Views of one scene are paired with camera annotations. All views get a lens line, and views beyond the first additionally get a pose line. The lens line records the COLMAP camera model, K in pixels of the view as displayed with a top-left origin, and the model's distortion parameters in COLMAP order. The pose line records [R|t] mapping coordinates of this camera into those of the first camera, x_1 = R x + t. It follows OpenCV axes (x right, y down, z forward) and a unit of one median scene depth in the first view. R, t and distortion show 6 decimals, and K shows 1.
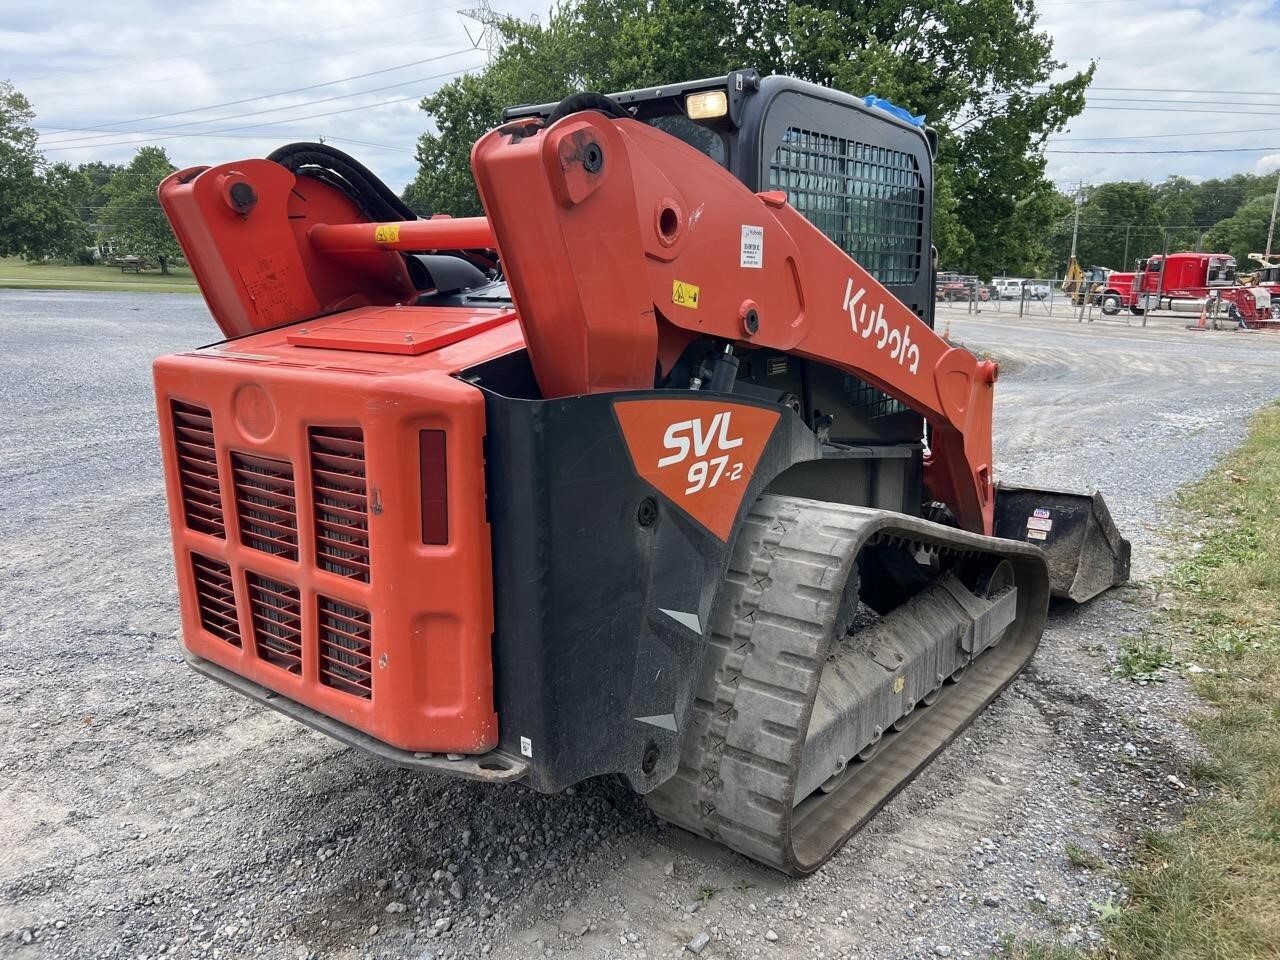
lens RADIAL K [[966.4, 0, 644.9], [0, 966.4, 487.1], [0, 0, 1]] dist [0.051267, -0.061484]
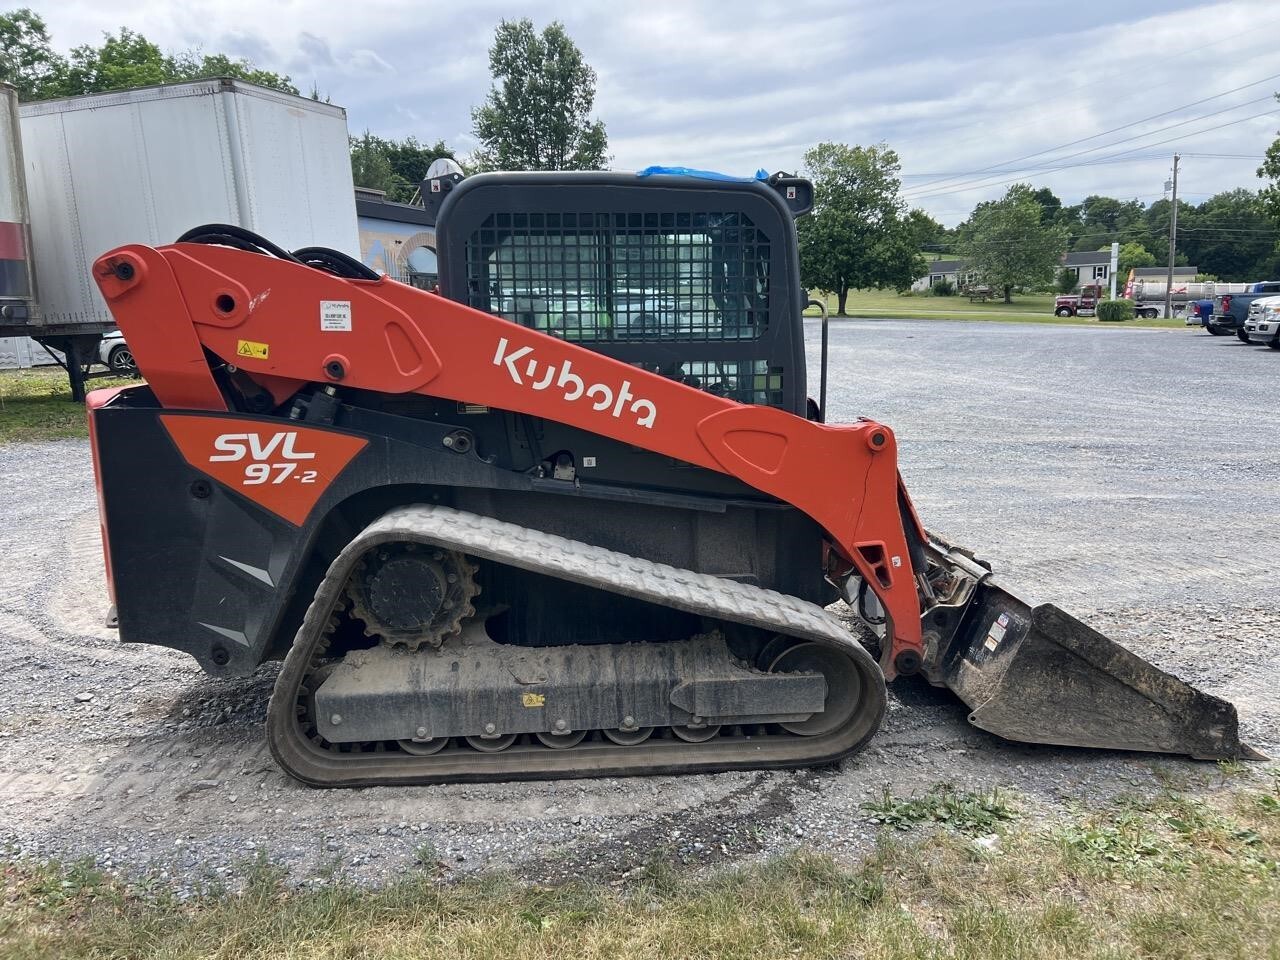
lens RADIAL K [[960.4, 0, 638.2], [0, 960.4, 487.8], [0, 0, 1]] dist [0.071876, -0.075122]
pose [[0.672867, 0.131225, -0.728032, 1.411184], [-0.149725, 0.987931, 0.039691, -0.125161], [0.724454, 0.082298, 0.684393, 0.391123]]
